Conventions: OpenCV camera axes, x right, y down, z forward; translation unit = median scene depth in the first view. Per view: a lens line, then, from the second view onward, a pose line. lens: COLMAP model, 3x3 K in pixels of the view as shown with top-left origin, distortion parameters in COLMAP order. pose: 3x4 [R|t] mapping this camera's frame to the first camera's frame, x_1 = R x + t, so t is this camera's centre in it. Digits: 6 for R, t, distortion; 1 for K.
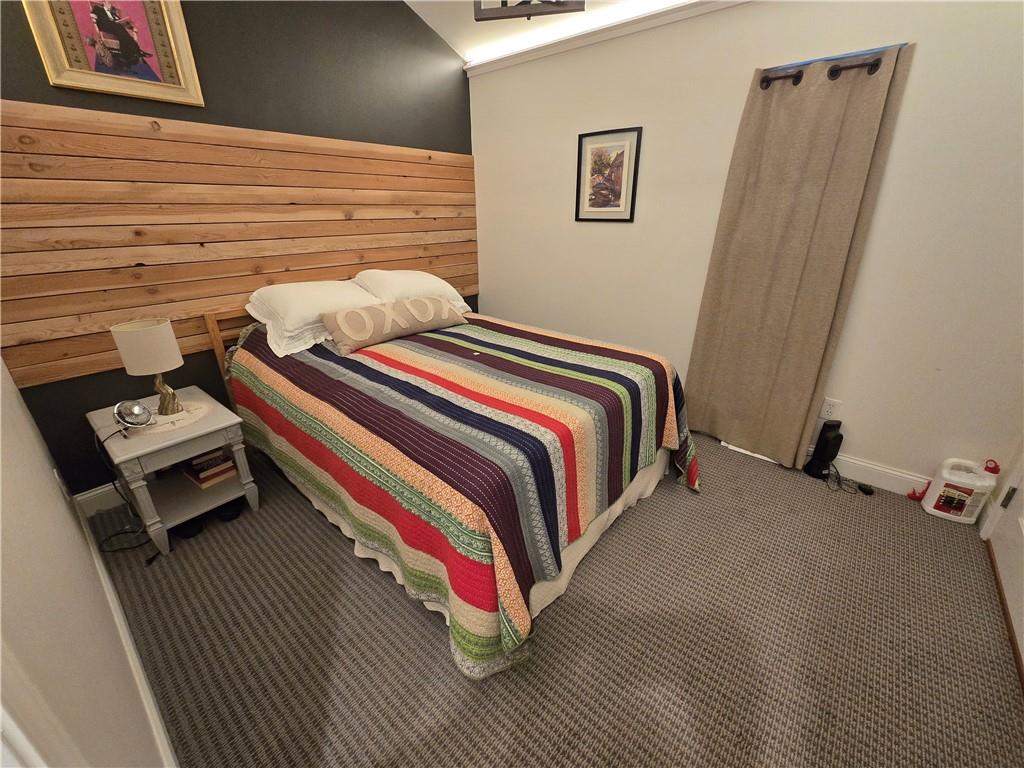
lens RADIAL K [[420.9, 0, 518.7], [0, 420.9, 381.5], [0, 0, 1]] dist [-0.000190, 0.000783]
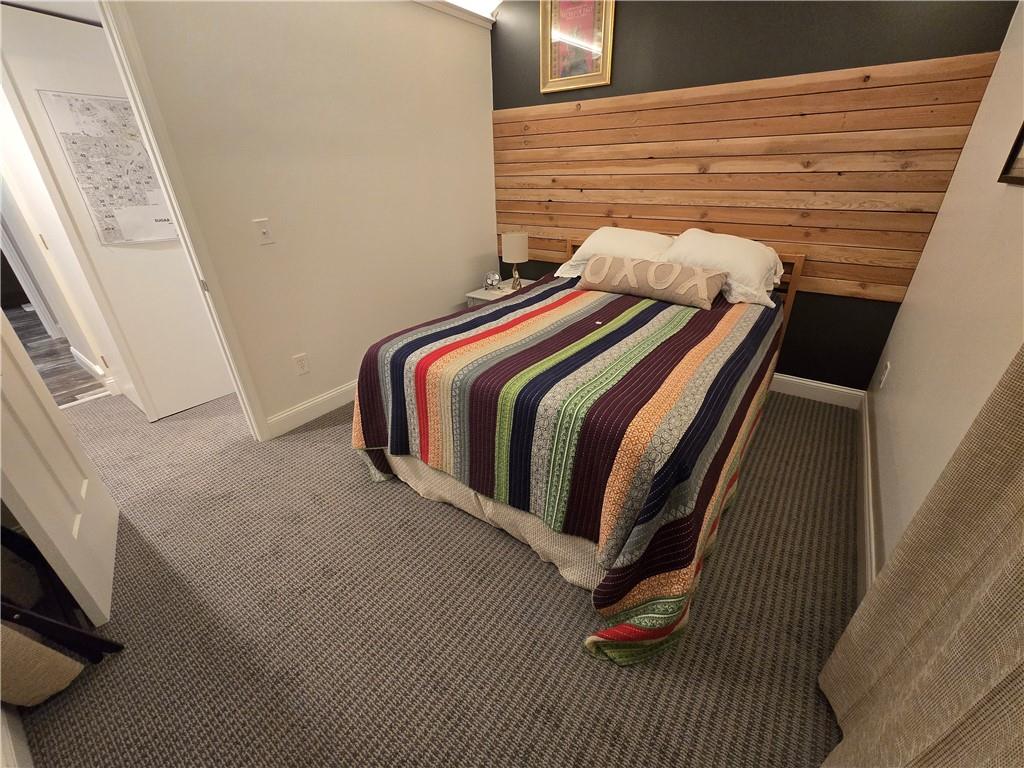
lens RADIAL K [[420.9, 0, 518.7], [0, 420.9, 381.5], [0, 0, 1]] dist [-0.000190, 0.000783]
pose [[0.073132, 0.450475, -0.889789, 0.643249], [-0.361622, 0.843440, 0.397288, -0.217533], [0.929452, 0.292713, 0.224584, 0.543474]]
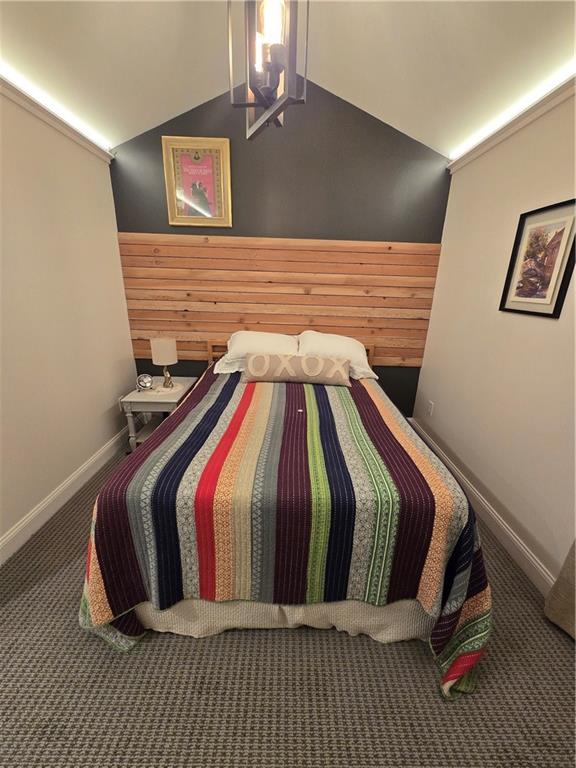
lens RADIAL K [[315.7, 0, 291.9], [0, 315.7, 389.0], [0, 0, 1]] dist [-0.000190, 0.000783]
pose [[0.644402, 0.271824, -0.714743, 0.408617], [-0.322214, 0.944180, 0.068578, -0.144080], [0.693487, 0.186108, 0.696017, 0.295736]]
